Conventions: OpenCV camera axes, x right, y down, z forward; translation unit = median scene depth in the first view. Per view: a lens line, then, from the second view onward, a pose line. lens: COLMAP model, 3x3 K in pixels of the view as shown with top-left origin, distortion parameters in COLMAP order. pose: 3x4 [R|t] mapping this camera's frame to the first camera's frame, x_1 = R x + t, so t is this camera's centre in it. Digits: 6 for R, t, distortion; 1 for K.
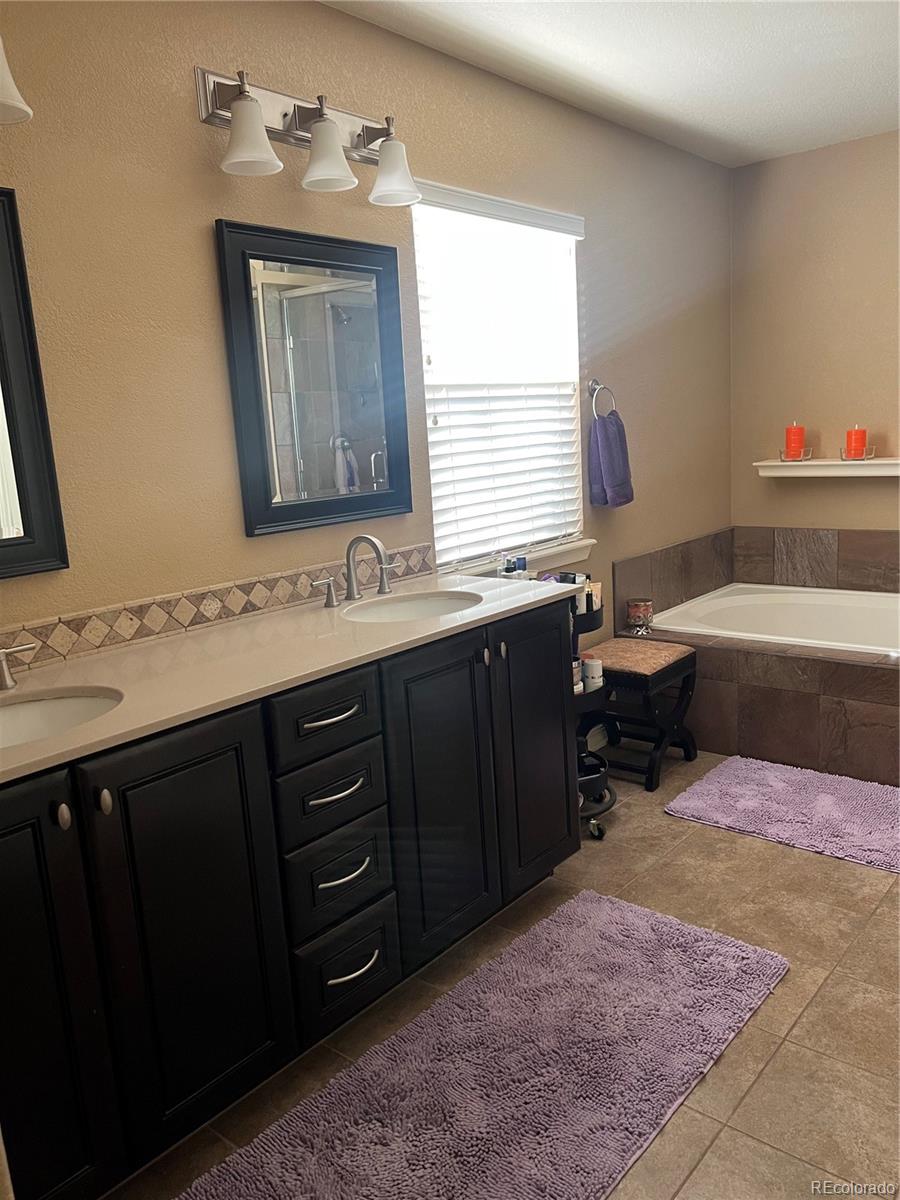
lens RADIAL K [[900.0, 0, 445.6], [0, 900.0, 605.0], [0, 0, 1]] dist [0.056019, -0.064832]
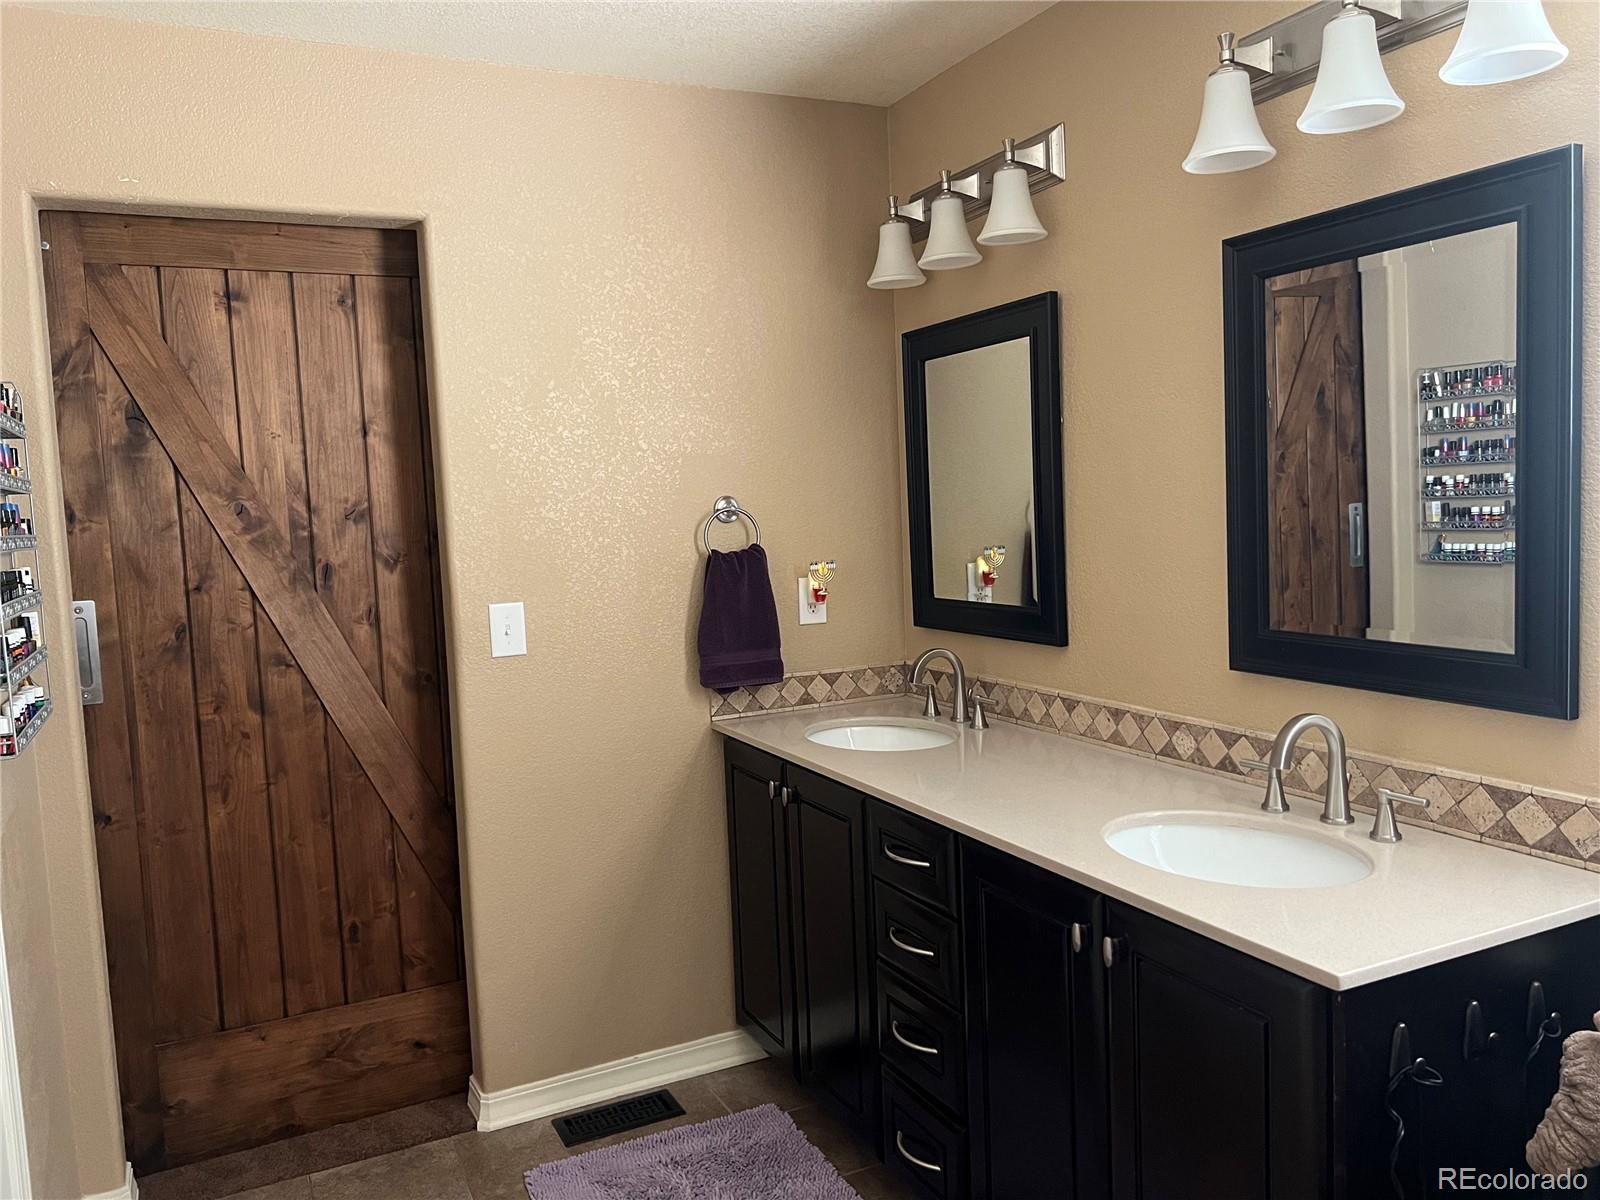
lens RADIAL K [[1200.0, 0, 799.9], [0, 1200.0, 605.6], [0, 0, 1]] dist [0.056019, -0.064832]
pose [[-0.399946, 0.138096, -0.906075, 0.711749], [-0.135809, 0.968742, 0.207594, -0.253405], [0.906421, 0.206080, -0.368690, 0.956867]]
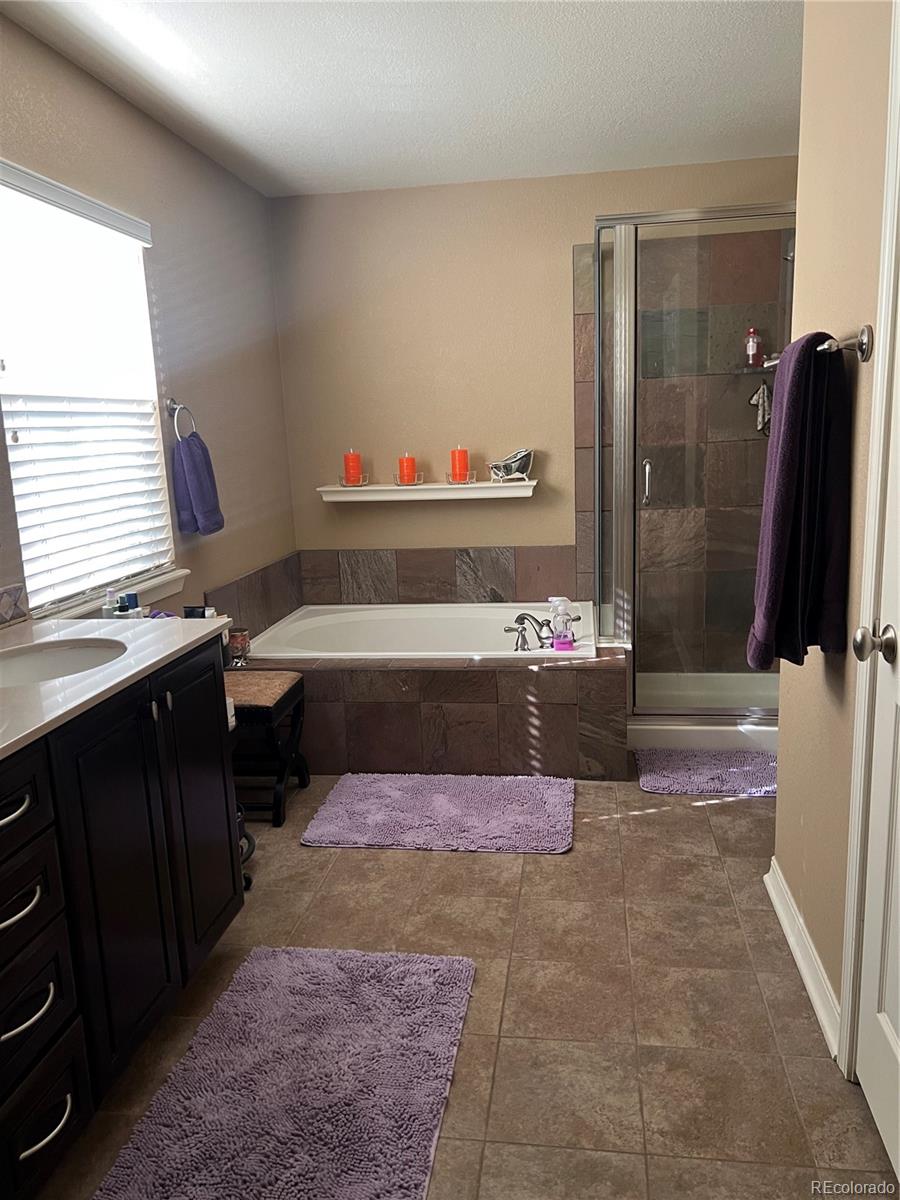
lens RADIAL K [[900.0, 0, 444.4], [0, 900.0, 608.0], [0, 0, 1]] dist [0.056019, -0.064832]
pose [[0.846400, -0.077582, 0.526866, -0.150033], [0.091605, 0.995795, -0.000528, -0.012172], [-0.524610, 0.048710, 0.849948, 0.101311]]
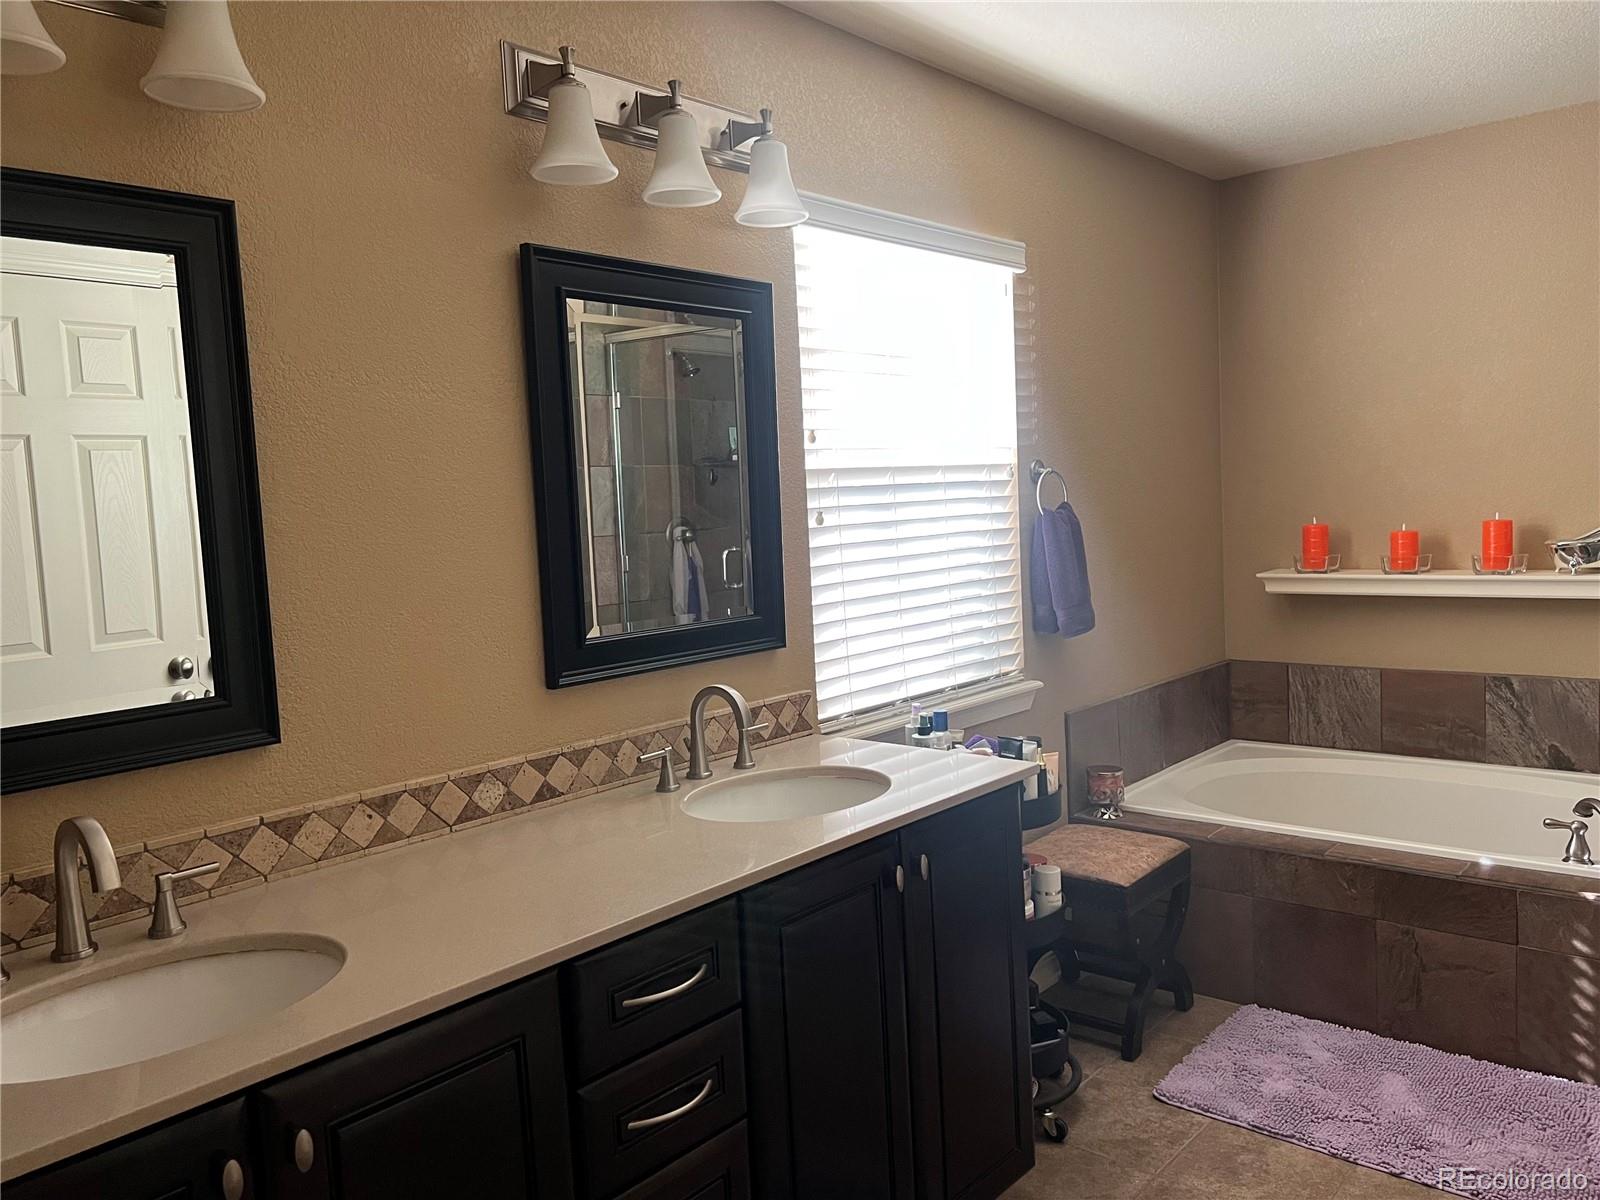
lens RADIAL K [[1200.0, 0, 794.5], [0, 1200.0, 605.7], [0, 0, 1]] dist [0.056019, -0.064832]
pose [[0.999792, 0.014362, -0.014487, -0.019235], [-0.015820, 0.994231, -0.106091, -0.041334], [0.012879, 0.106298, 0.994251, 0.083903]]
